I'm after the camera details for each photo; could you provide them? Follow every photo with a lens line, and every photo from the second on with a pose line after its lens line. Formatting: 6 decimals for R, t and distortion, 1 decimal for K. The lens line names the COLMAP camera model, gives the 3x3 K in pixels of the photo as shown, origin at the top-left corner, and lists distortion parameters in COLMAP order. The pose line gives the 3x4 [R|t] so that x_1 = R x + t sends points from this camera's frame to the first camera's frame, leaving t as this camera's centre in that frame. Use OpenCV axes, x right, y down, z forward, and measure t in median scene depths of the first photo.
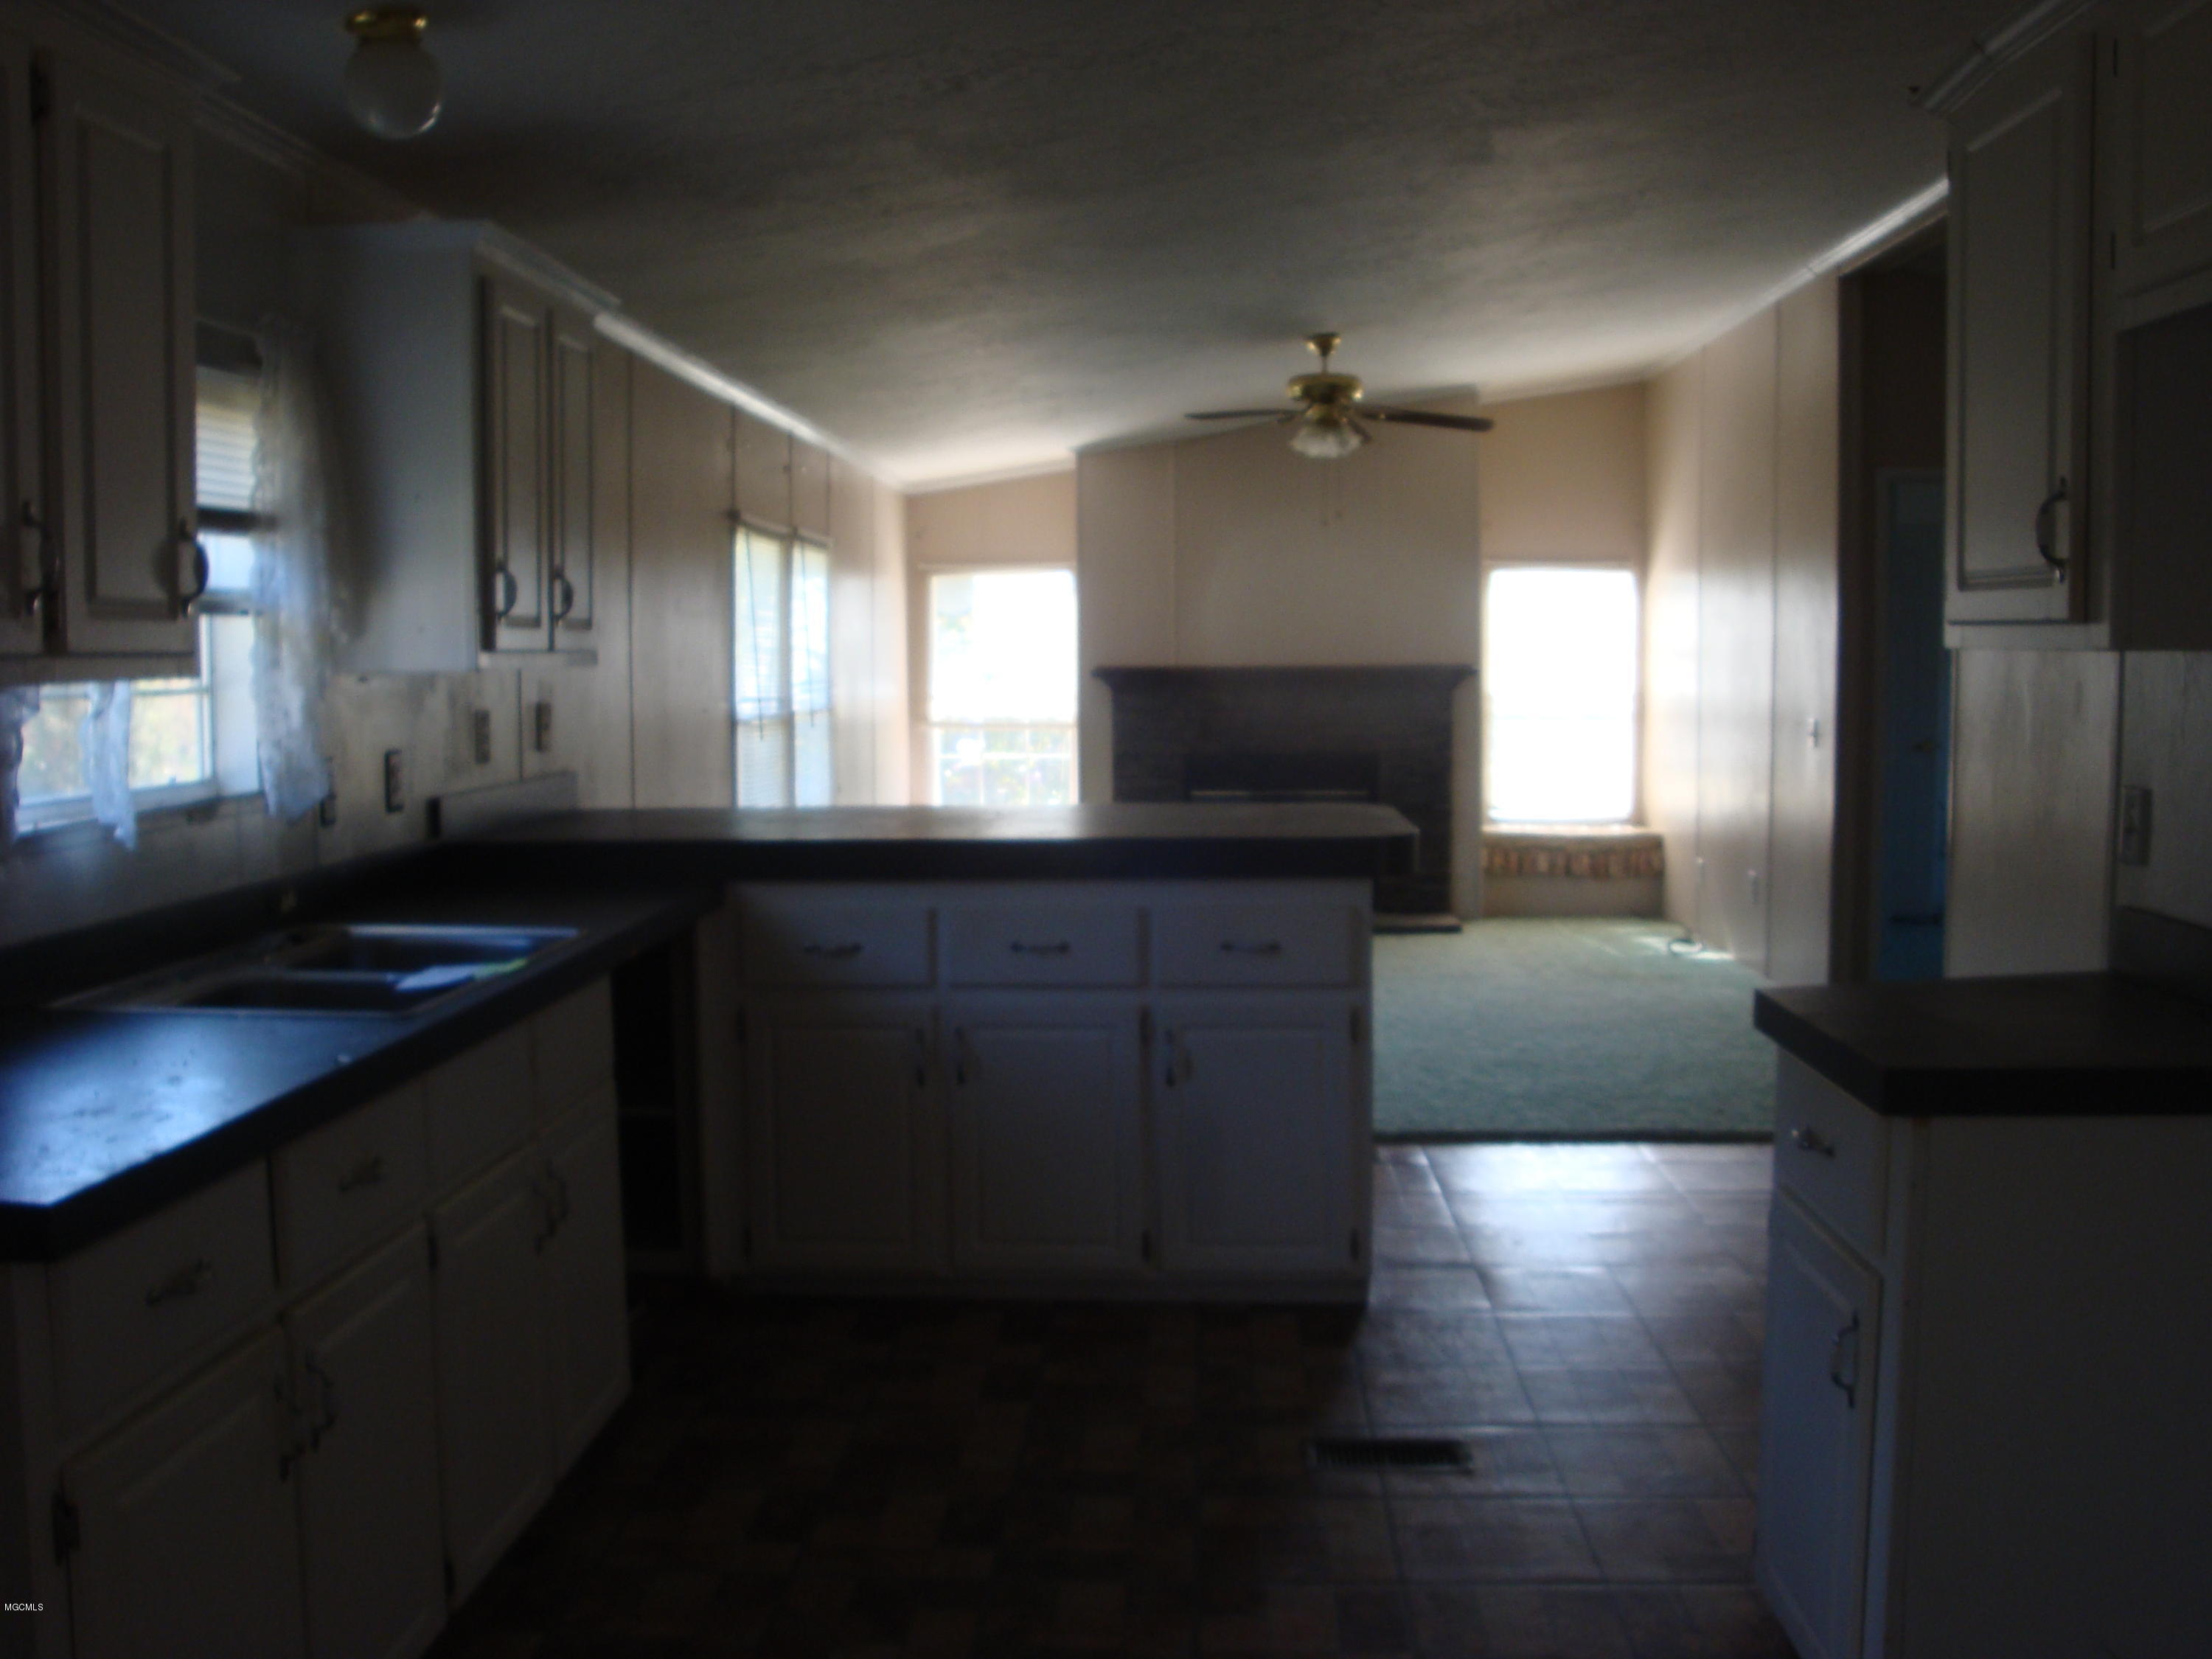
lens RADIAL K [[1998.3, 0, 1106.0], [0, 1998.3, 829.5], [0, 0, 1]] dist [-0.202183, 0.214548]
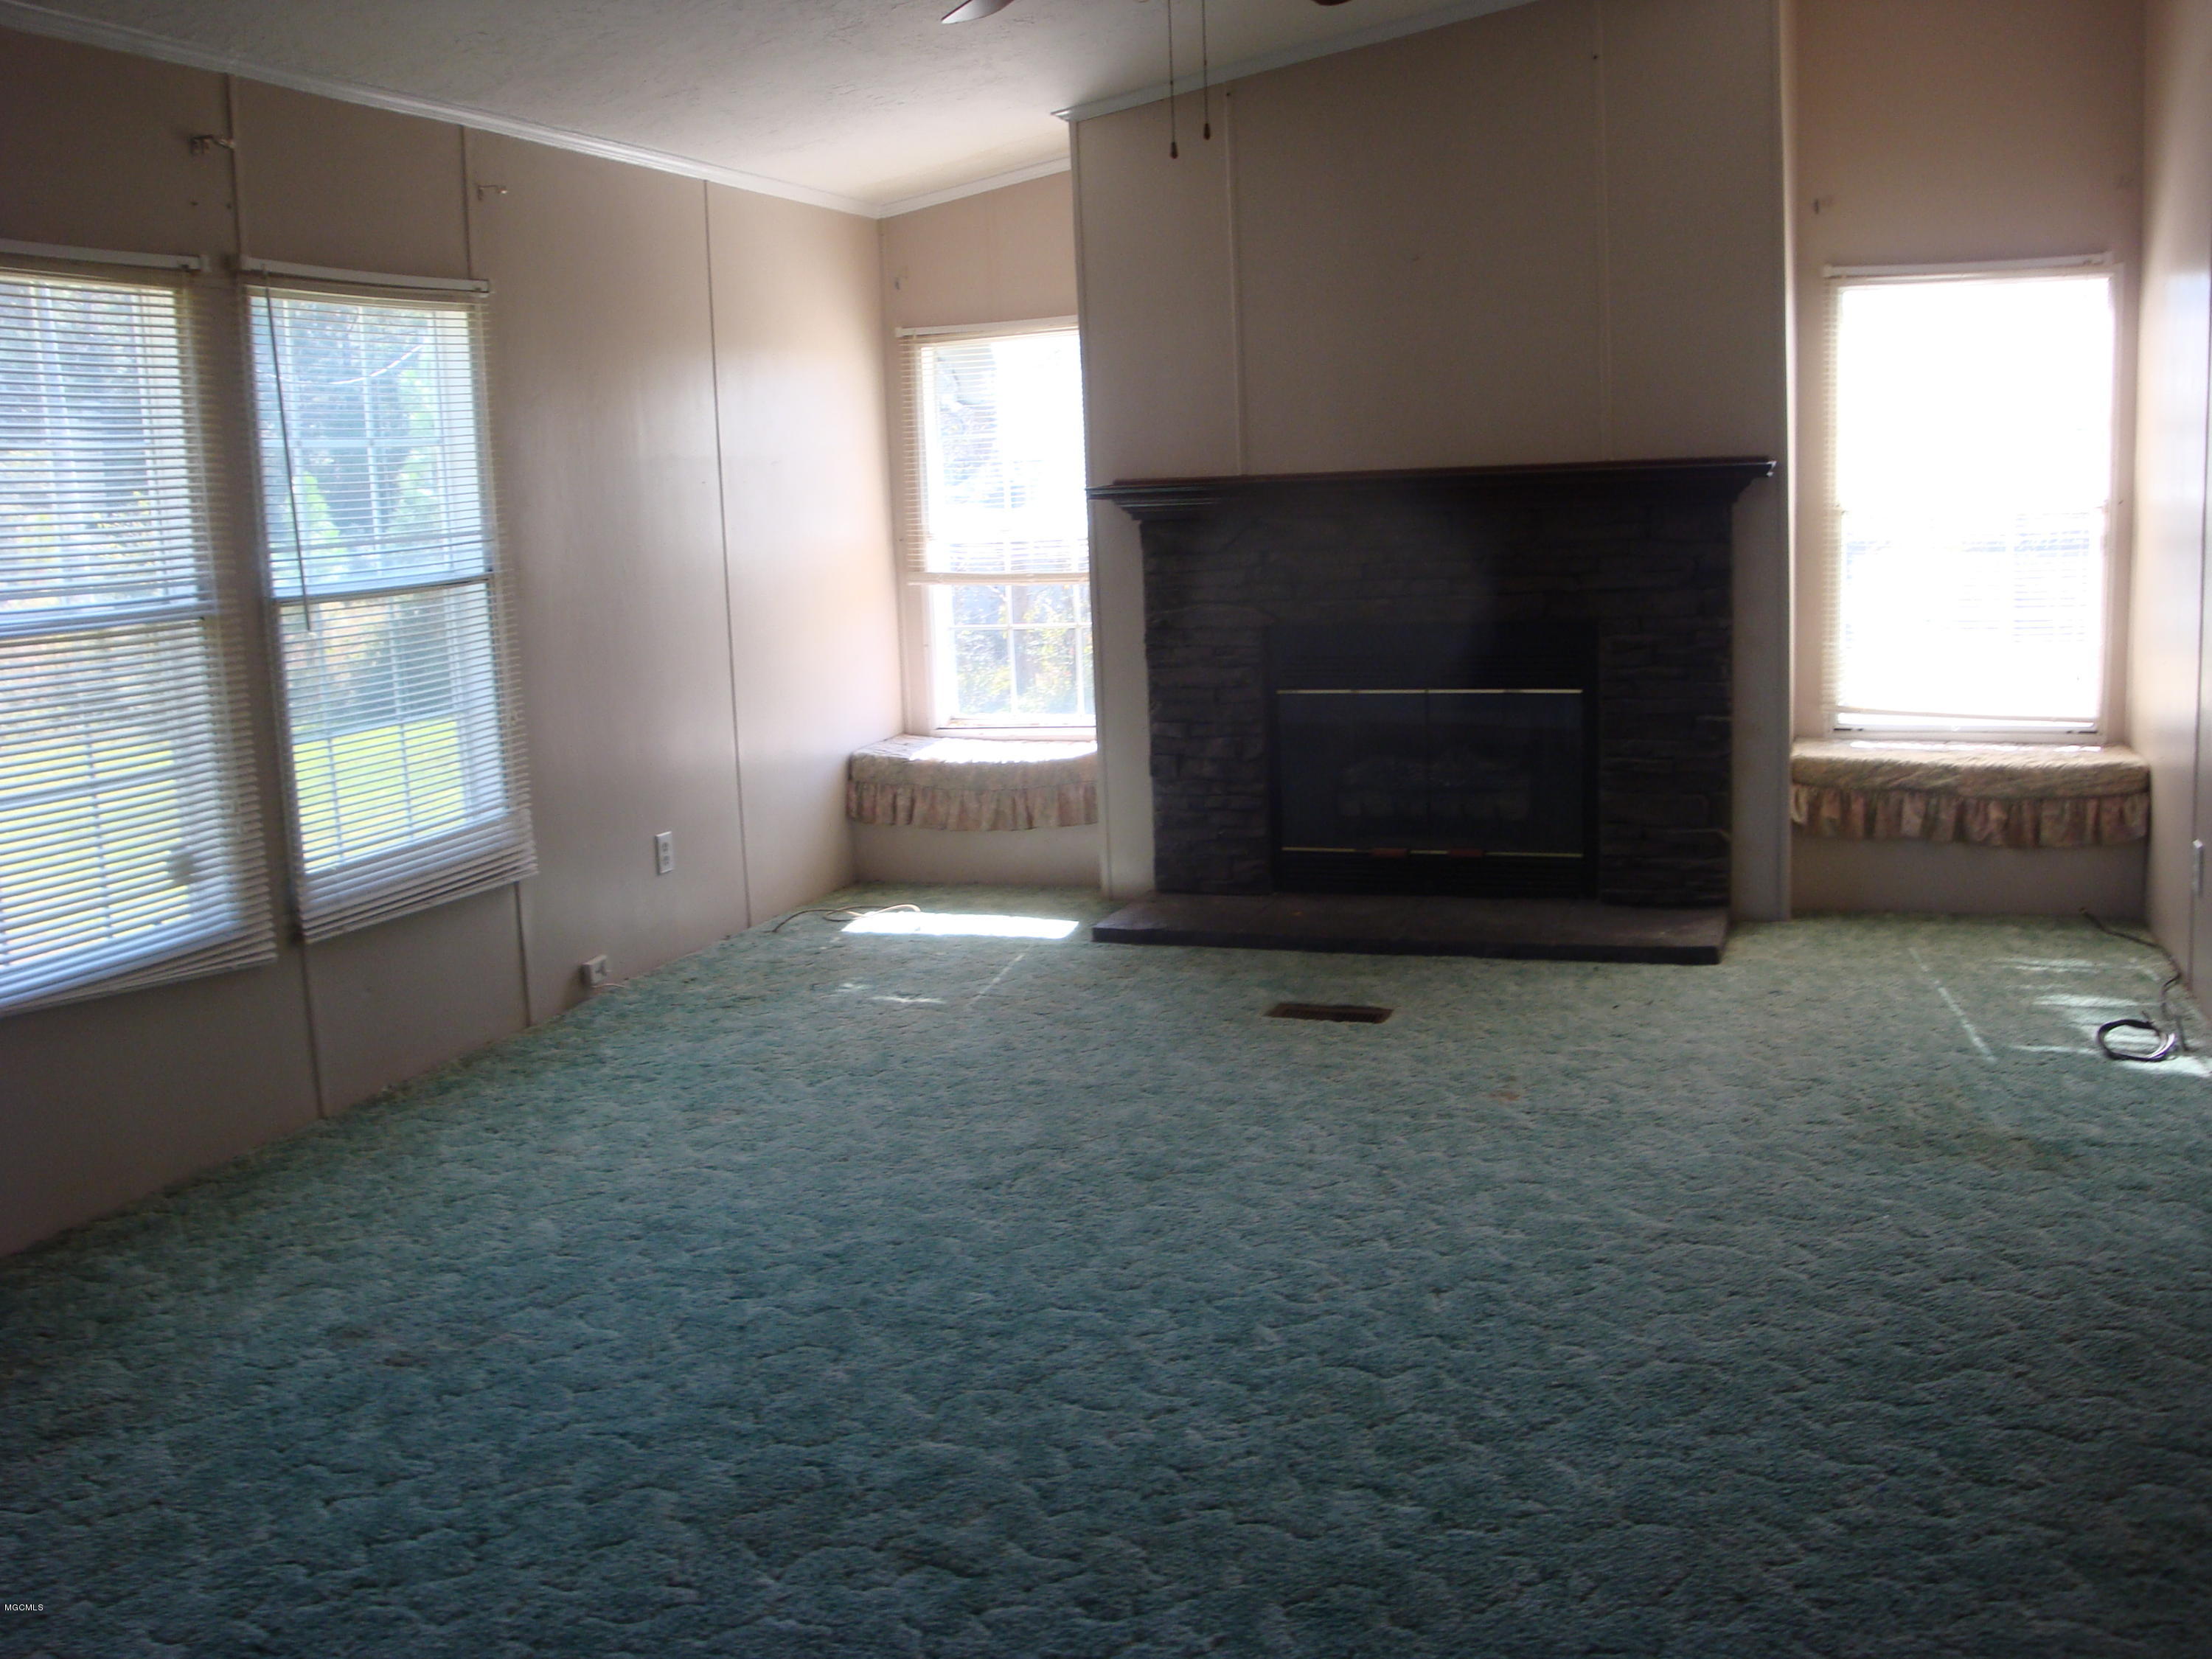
lens RADIAL K [[1998.3, 0, 1106.0], [0, 1998.3, 829.5], [0, 0, 1]] dist [-0.202183, 0.214548]
pose [[0.955567, 0.015343, -0.294375, 0.165887], [0.012172, 0.995739, 0.091411, -0.031762], [0.294523, -0.090933, 0.951308, 0.423578]]
